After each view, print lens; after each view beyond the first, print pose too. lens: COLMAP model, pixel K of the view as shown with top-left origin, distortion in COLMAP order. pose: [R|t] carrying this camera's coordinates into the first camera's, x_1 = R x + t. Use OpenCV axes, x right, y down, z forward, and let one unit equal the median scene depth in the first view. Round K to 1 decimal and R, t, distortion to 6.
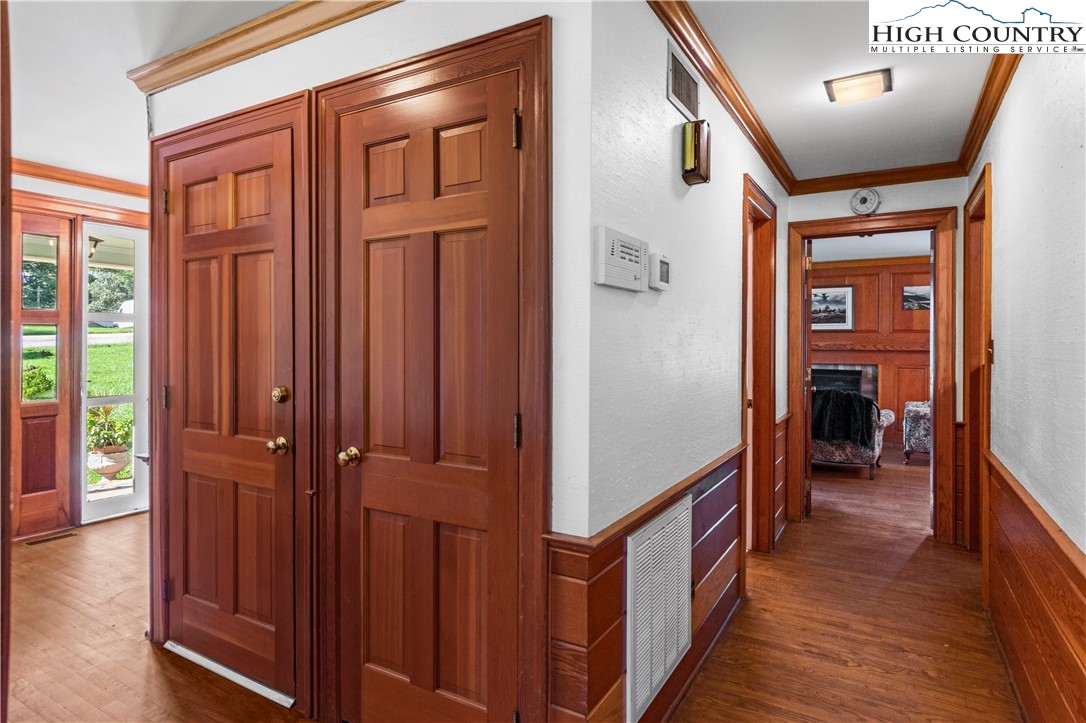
lens RADIAL K [[592.5, 0, 542.9], [0, 592.5, 355.6], [0, 0, 1]] dist [-0.002888, -0.000090]
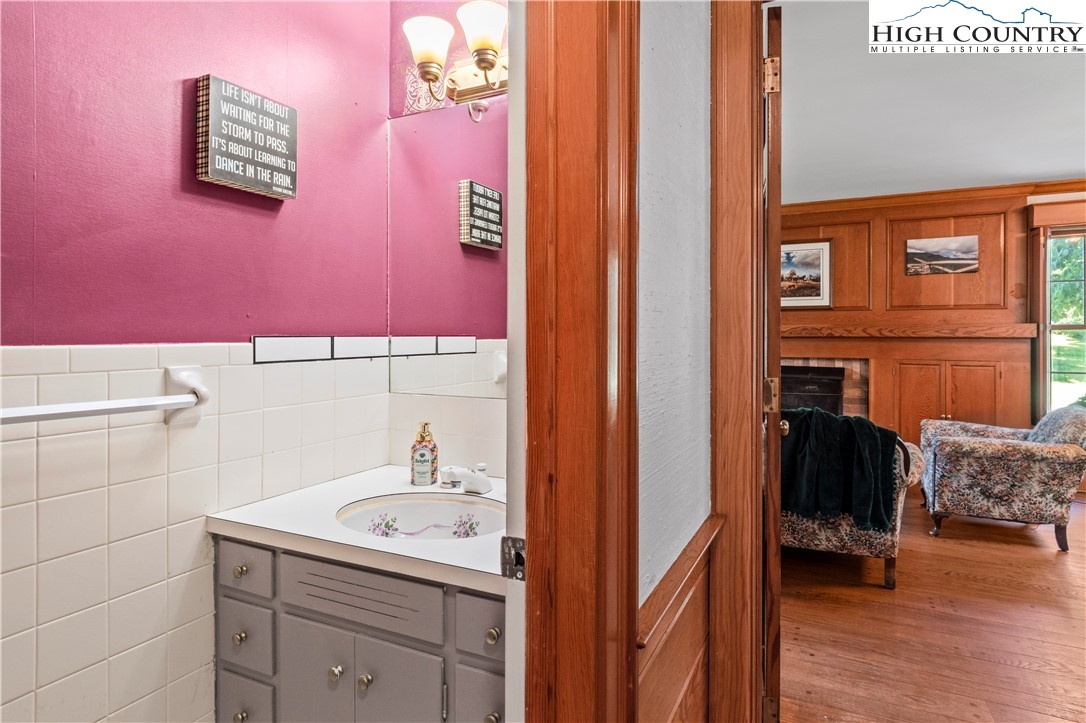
lens RADIAL K [[592.5, 0, 545.6], [0, 592.5, 353.6], [0, 0, 1]] dist [-0.002888, -0.000090]
pose [[0.997545, -0.004361, 0.069890, 0.162122], [0.003752, 0.999954, 0.008840, 0.002199], [-0.069925, -0.008556, 0.997516, 0.368666]]
